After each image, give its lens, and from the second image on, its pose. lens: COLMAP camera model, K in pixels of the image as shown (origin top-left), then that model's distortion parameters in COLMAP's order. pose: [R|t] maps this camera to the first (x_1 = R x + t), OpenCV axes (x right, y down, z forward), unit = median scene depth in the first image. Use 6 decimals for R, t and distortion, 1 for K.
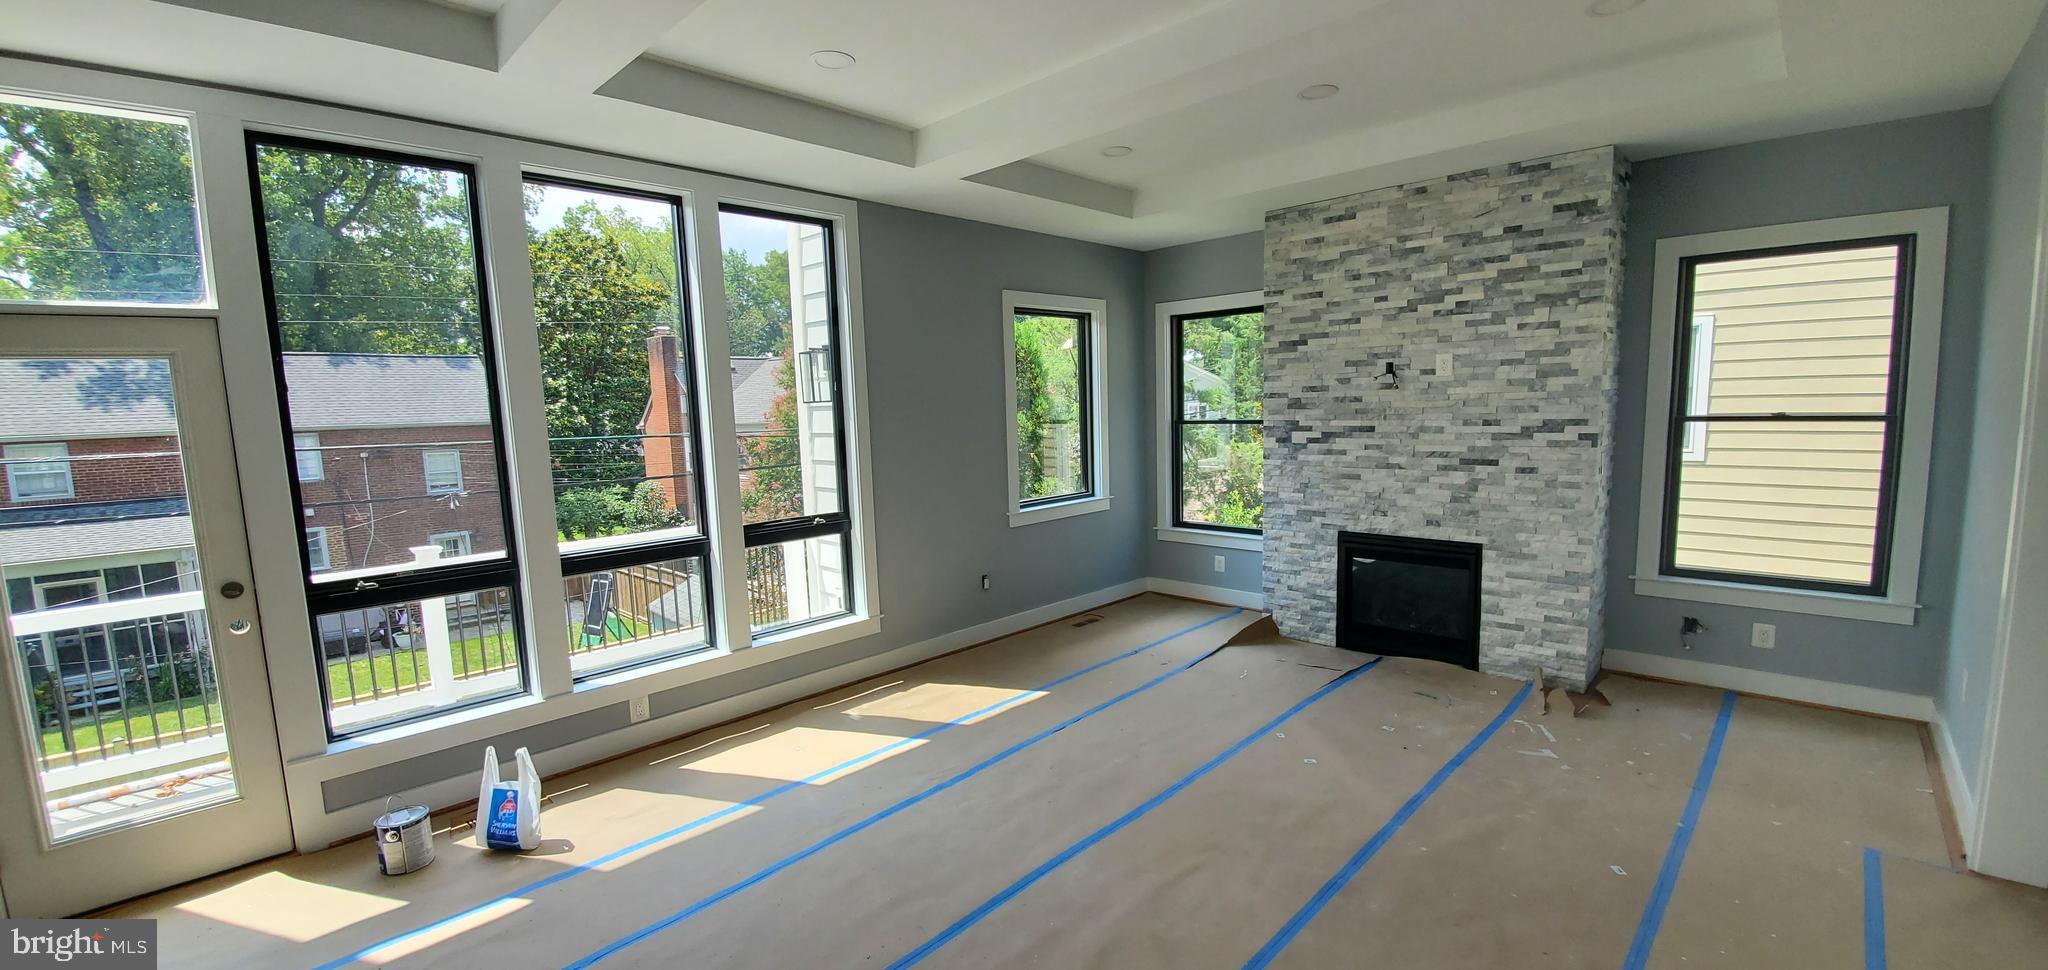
lens RADIAL K [[819.8, 0, 1030.5], [0, 819.8, 498.5], [0, 0, 1]] dist [-0.012679, -0.000950]
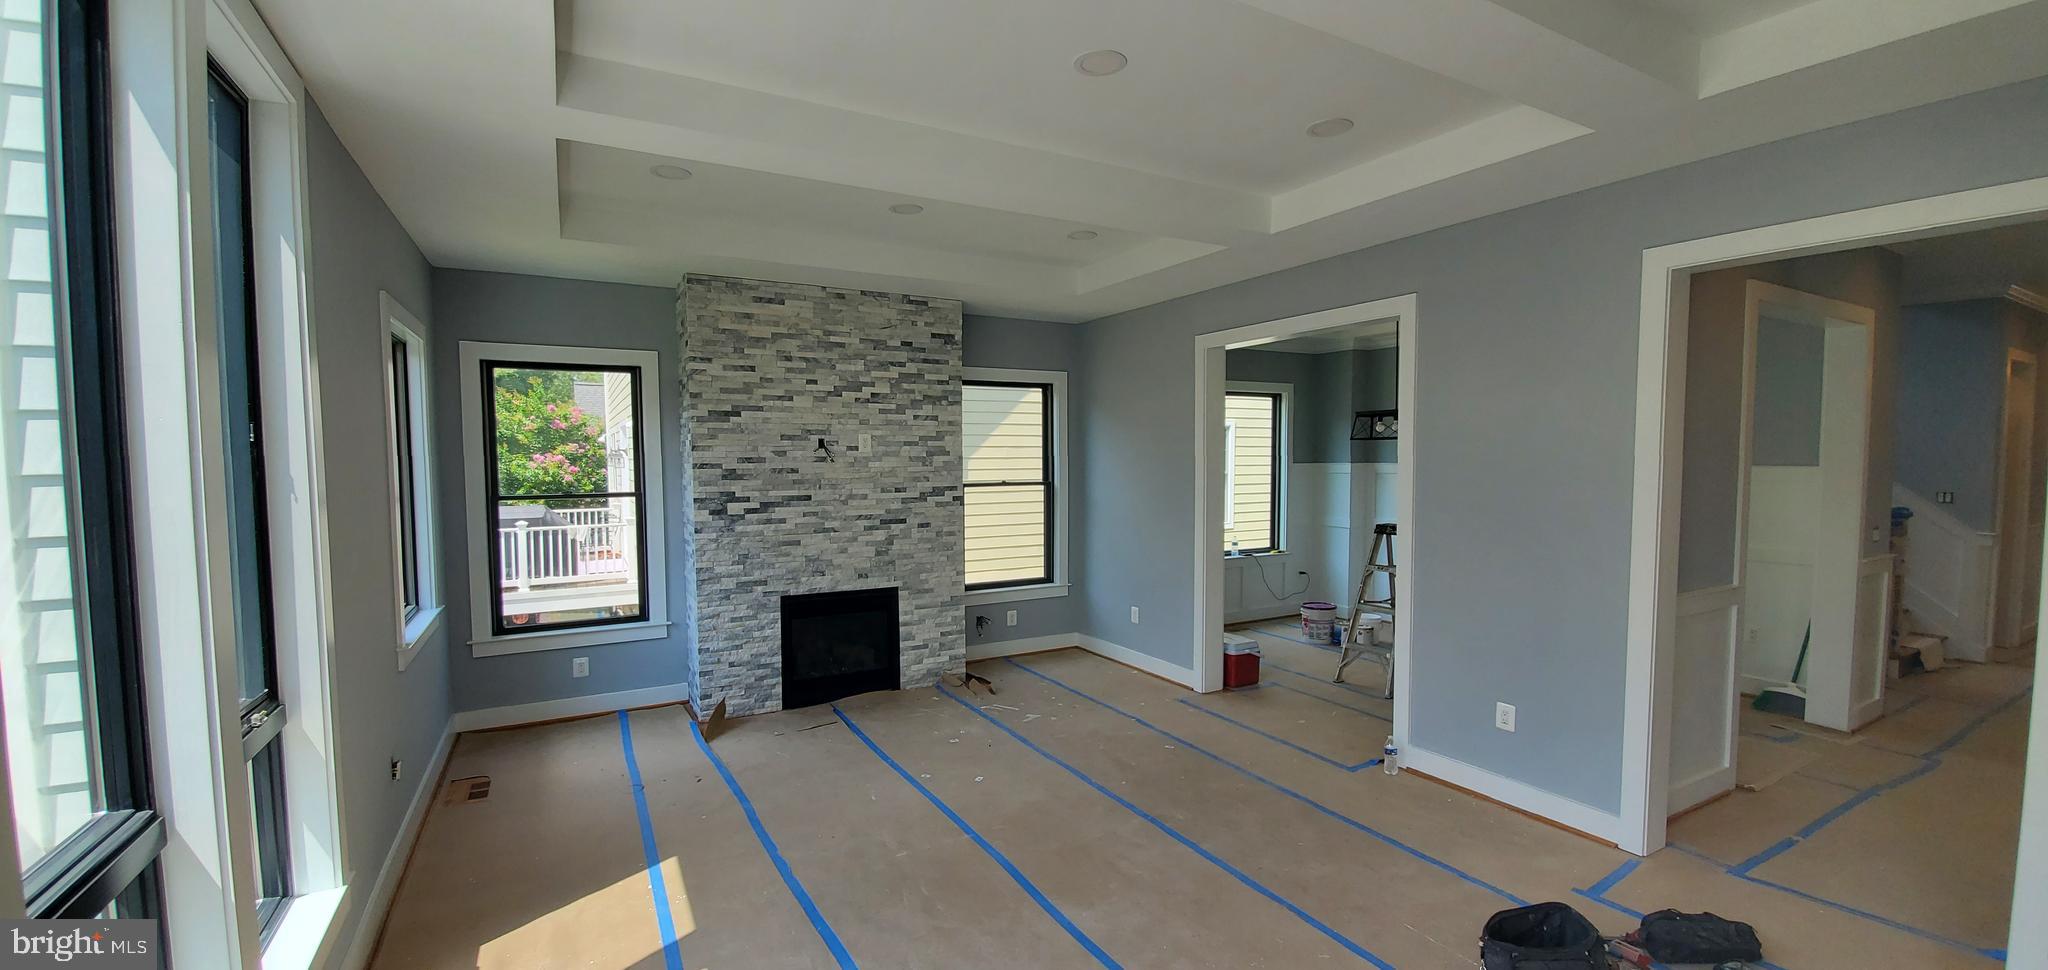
lens RADIAL K [[819.8, 0, 1032.3], [0, 819.8, 485.4], [0, 0, 1]] dist [-0.012679, -0.000950]
pose [[0.270386, -0.009843, 0.962702, -0.581511], [0.105605, 0.994217, -0.019495, -0.050686], [-0.956943, 0.106938, 0.269862, 0.434387]]
